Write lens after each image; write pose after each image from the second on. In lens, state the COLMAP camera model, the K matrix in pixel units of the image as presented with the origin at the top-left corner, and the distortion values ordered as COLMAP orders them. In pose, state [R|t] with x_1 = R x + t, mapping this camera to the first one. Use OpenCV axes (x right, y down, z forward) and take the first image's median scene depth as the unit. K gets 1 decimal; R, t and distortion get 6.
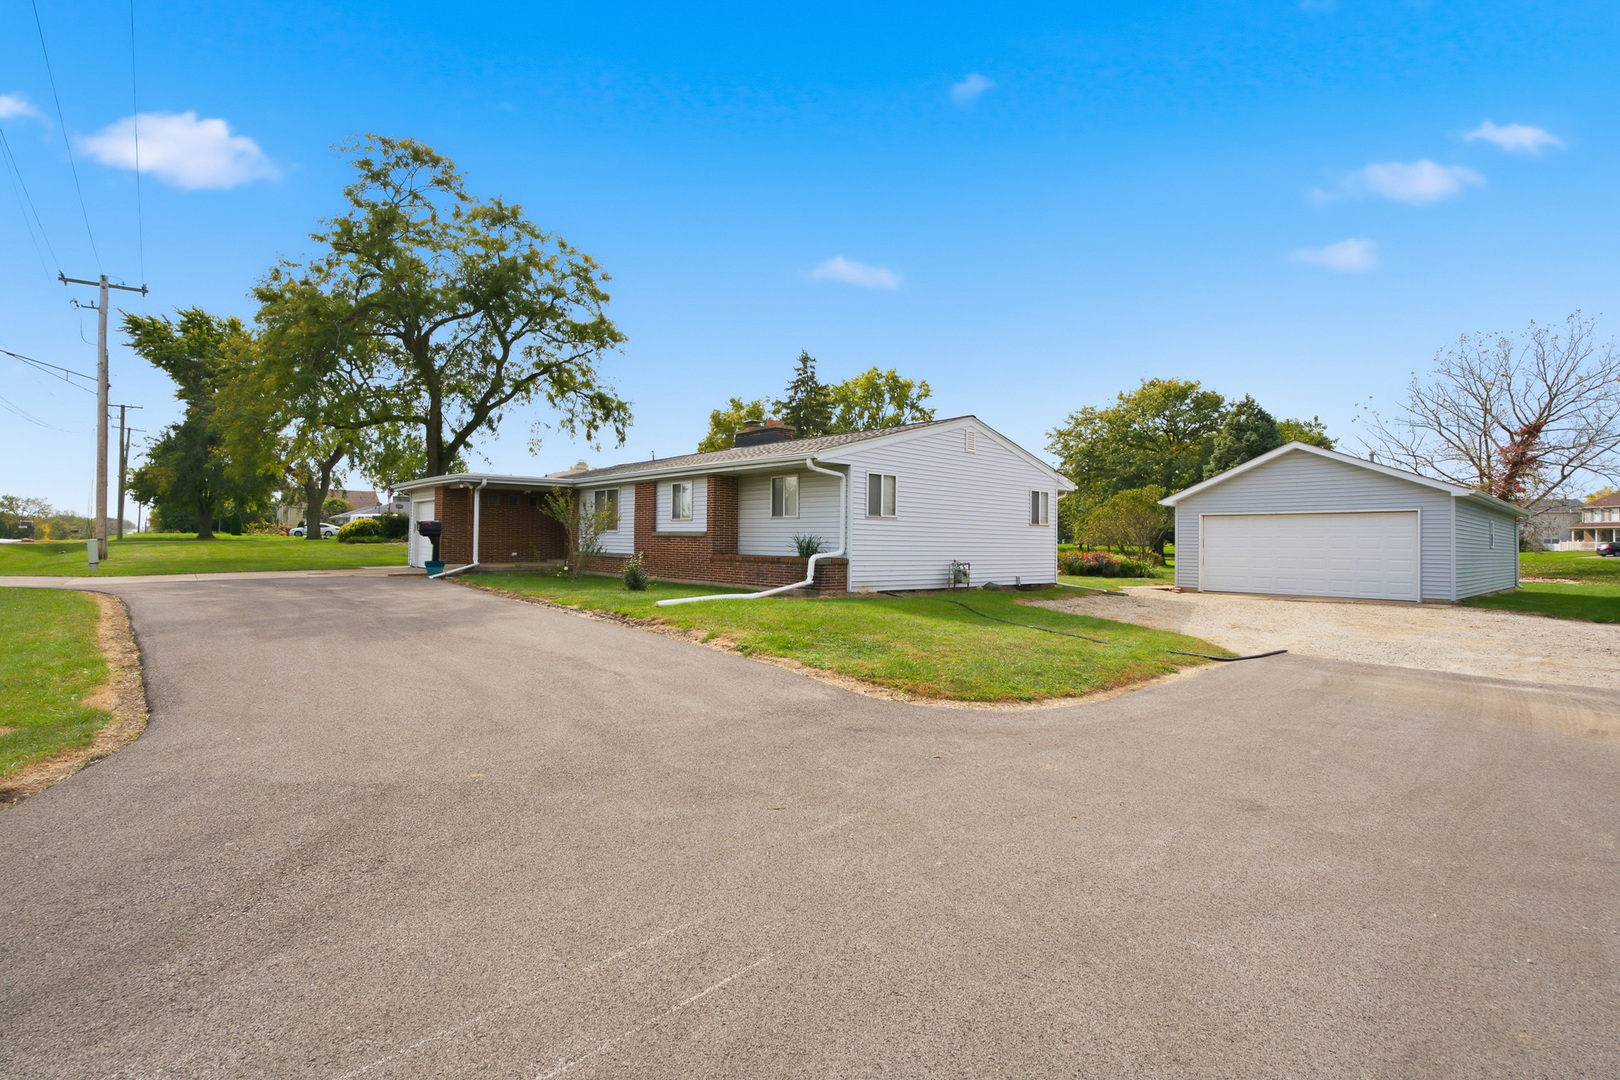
lens RADIAL K [[749.5, 0, 814.8], [0, 749.5, 527.3], [0, 0, 1]] dist [0.000737, 0.001027]
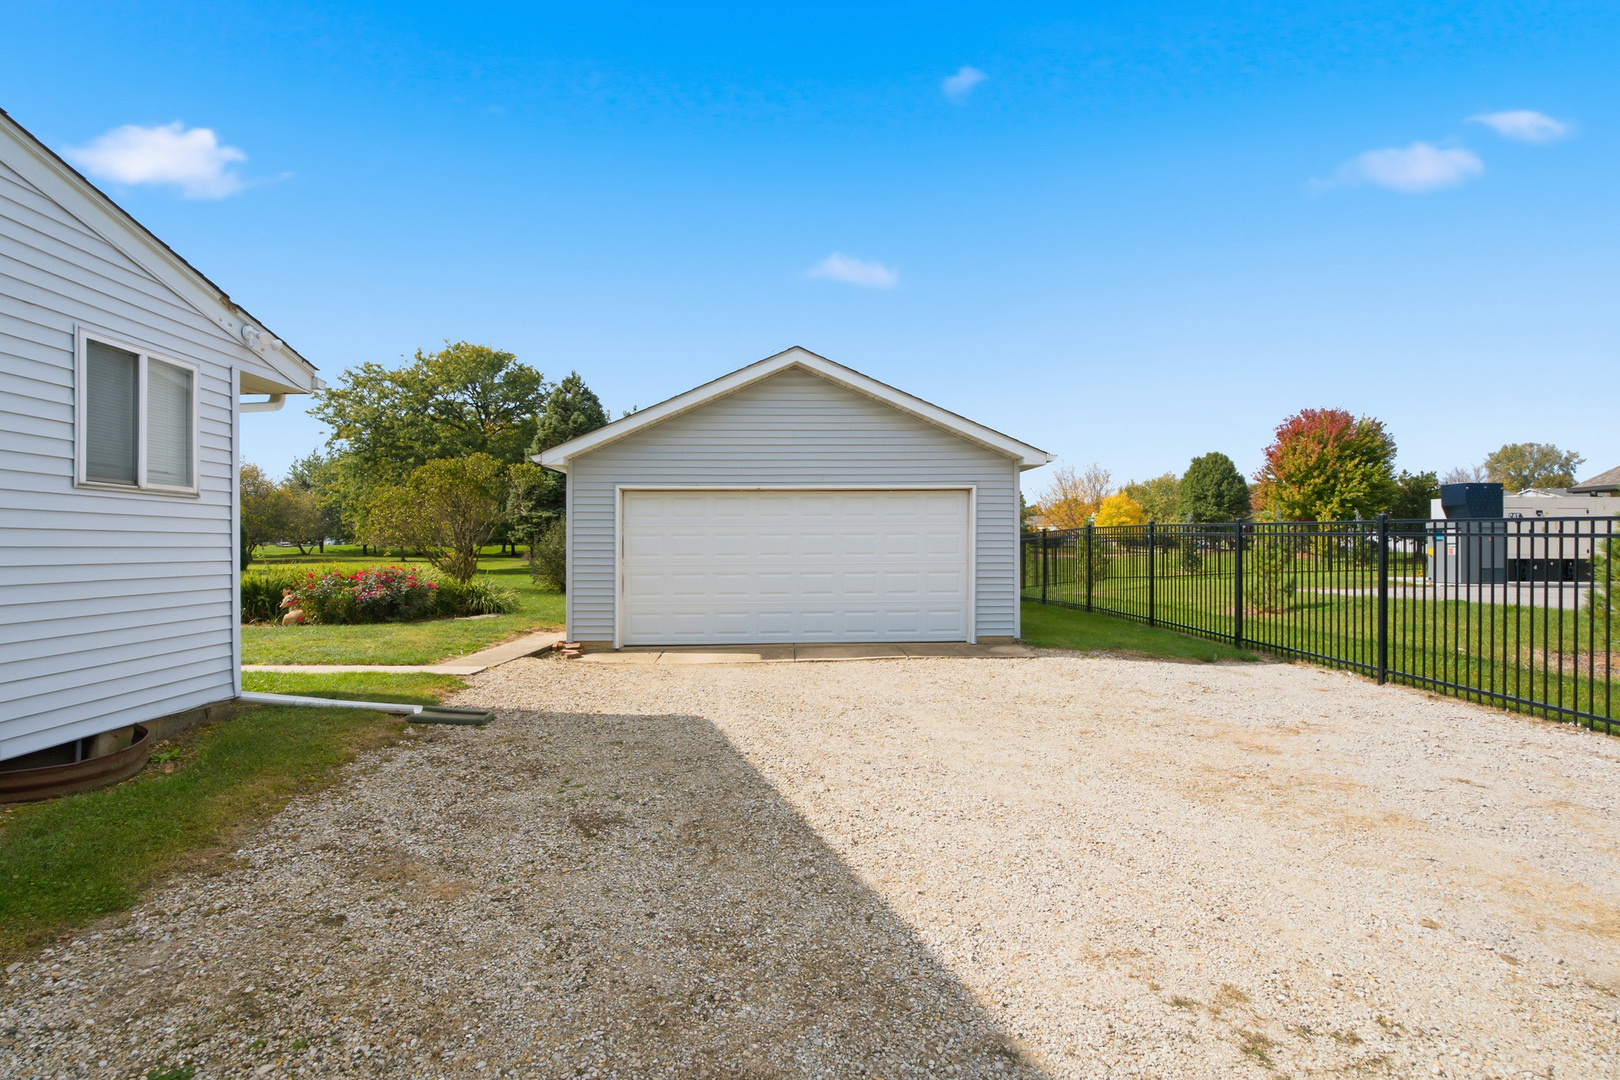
lens RADIAL K [[749.5, 0, 804.9], [0, 749.5, 534.9], [0, 0, 1]] dist [0.000737, 0.001027]
pose [[0.644872, -0.003749, 0.764281, 0.083296], [-0.005210, 0.999943, 0.009301, 0.002769], [-0.764273, -0.009980, 0.644816, 0.222375]]
